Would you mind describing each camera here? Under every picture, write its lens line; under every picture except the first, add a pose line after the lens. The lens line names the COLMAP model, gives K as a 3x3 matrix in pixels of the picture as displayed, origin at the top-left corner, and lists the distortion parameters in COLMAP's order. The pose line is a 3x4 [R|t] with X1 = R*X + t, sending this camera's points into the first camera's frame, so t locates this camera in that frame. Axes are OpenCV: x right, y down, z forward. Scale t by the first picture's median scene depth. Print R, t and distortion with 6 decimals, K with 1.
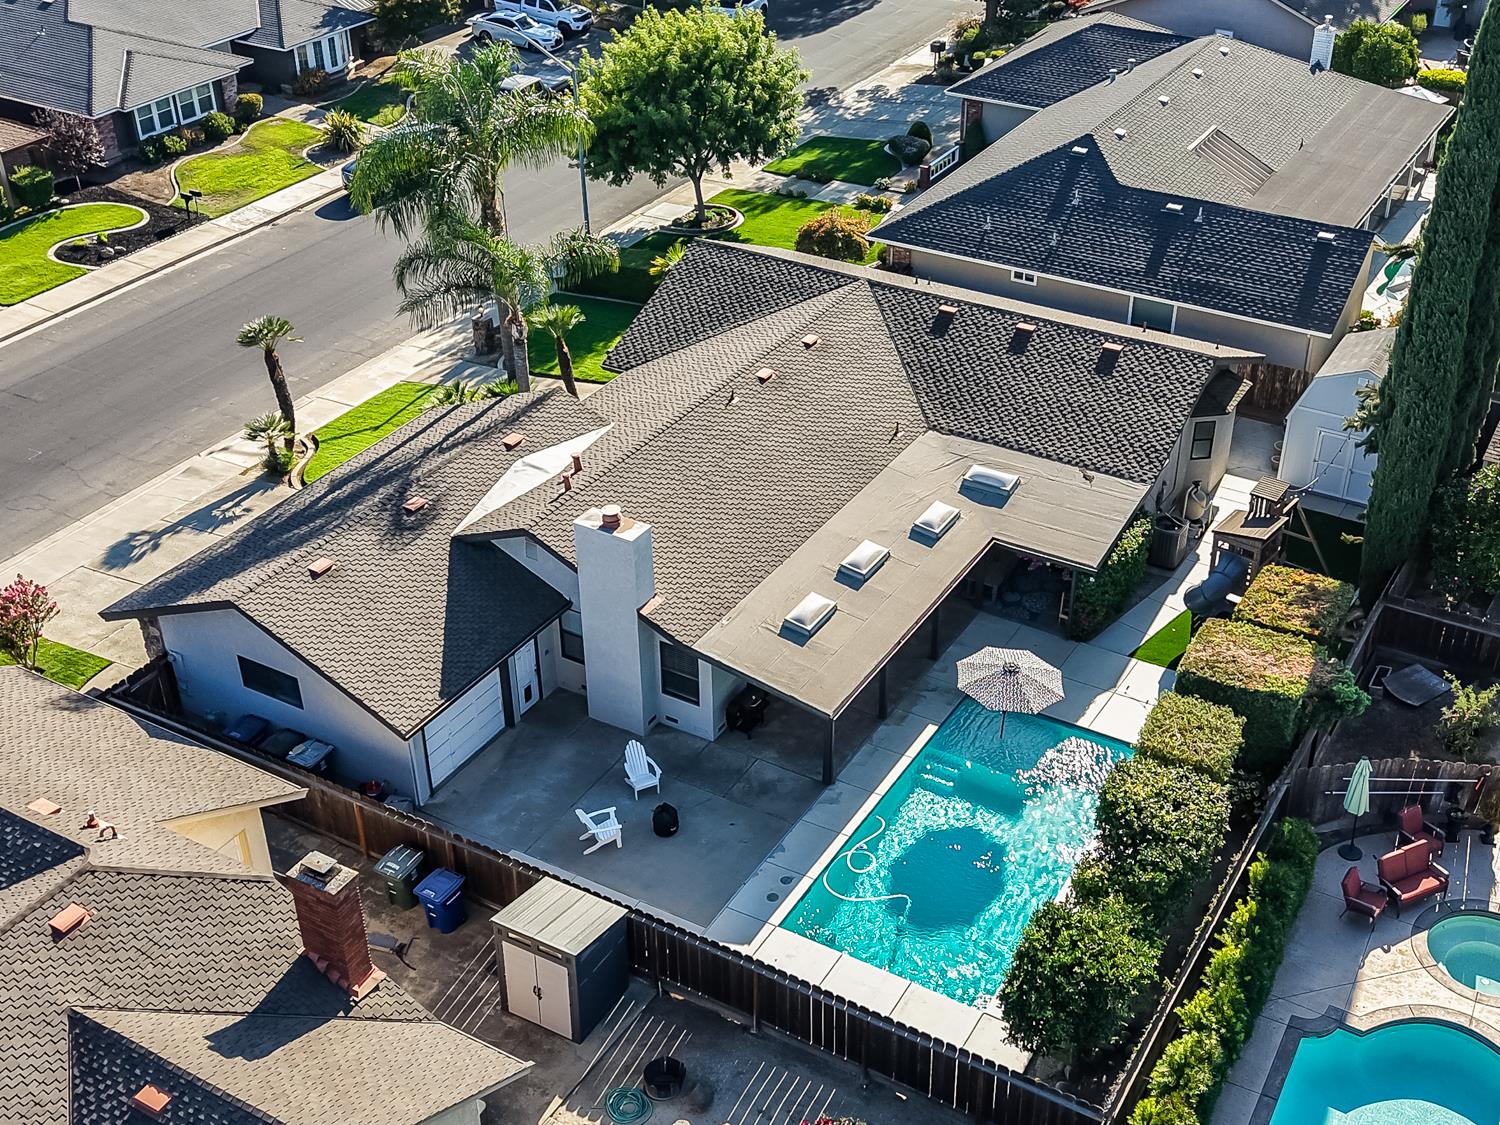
lens RADIAL K [[1663.0, 0, 774.7], [0, 1663.0, 567.2], [0, 0, 1]] dist [0.022272, 0.000000]
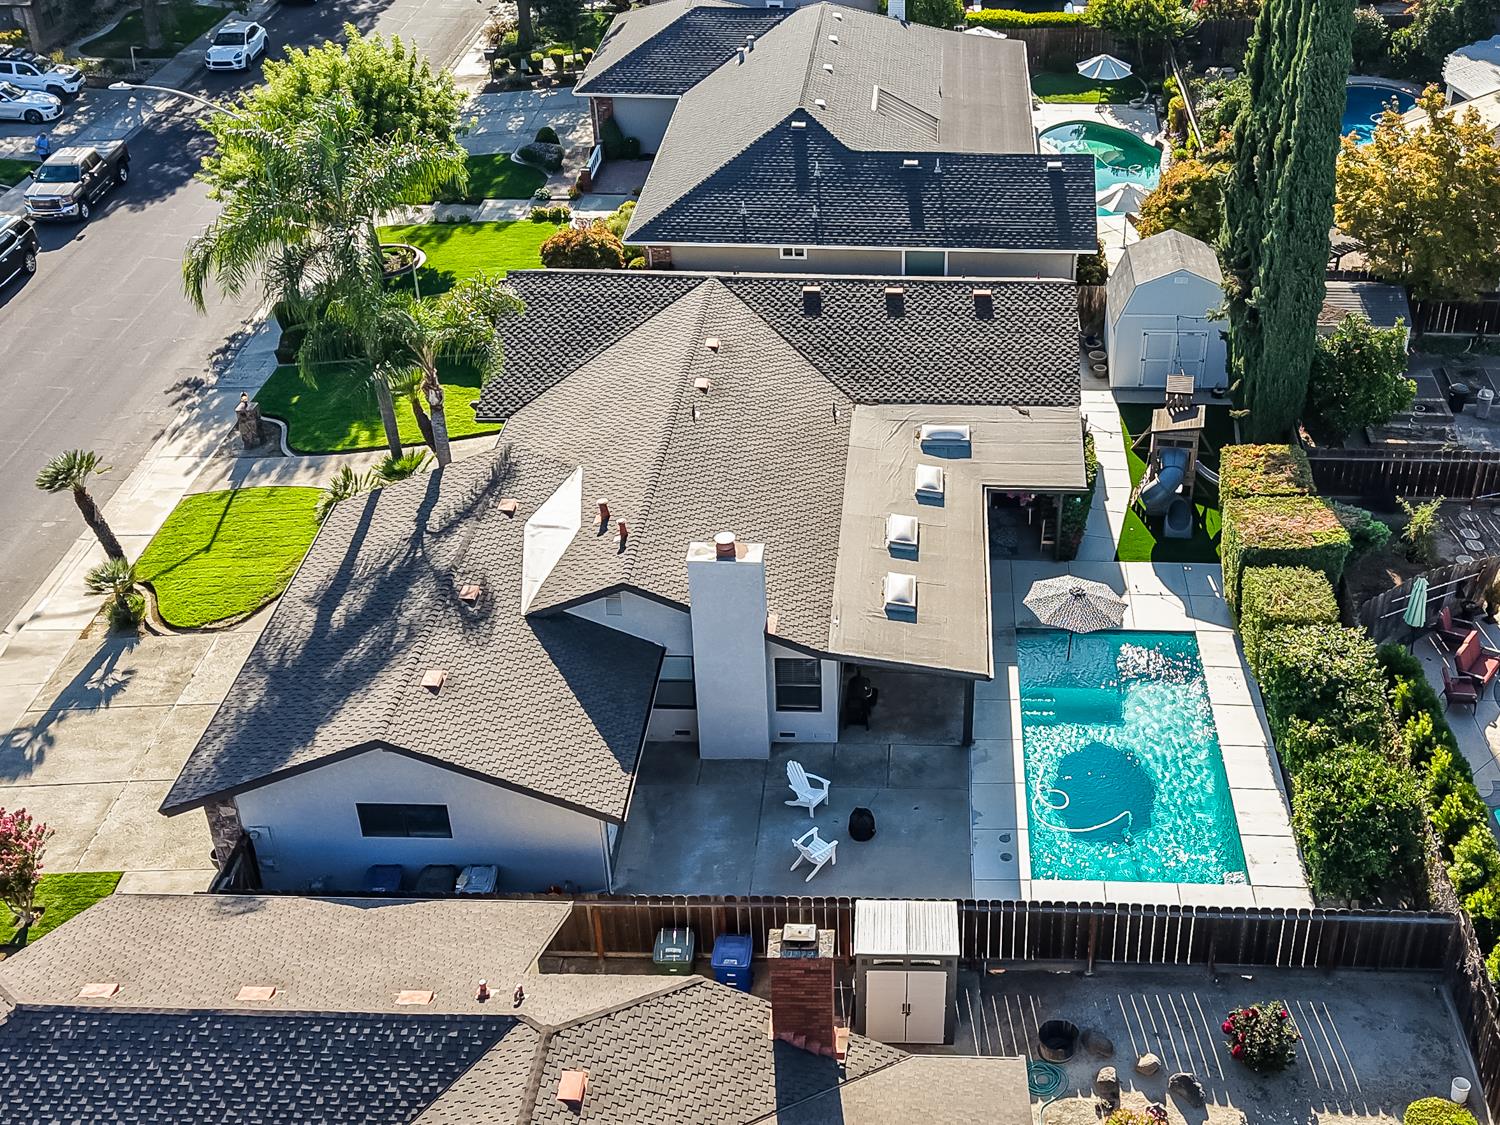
lens RADIAL K [[1663.0, 0, 838.4], [0, 1663.0, 592.3], [0, 0, 1]] dist [0.022272, 0.000000]
pose [[0.886666, -0.259905, 0.382456, -0.350778], [0.254141, 0.964877, 0.066513, -0.043133], [-0.386311, 0.038223, 0.921576, 0.065133]]
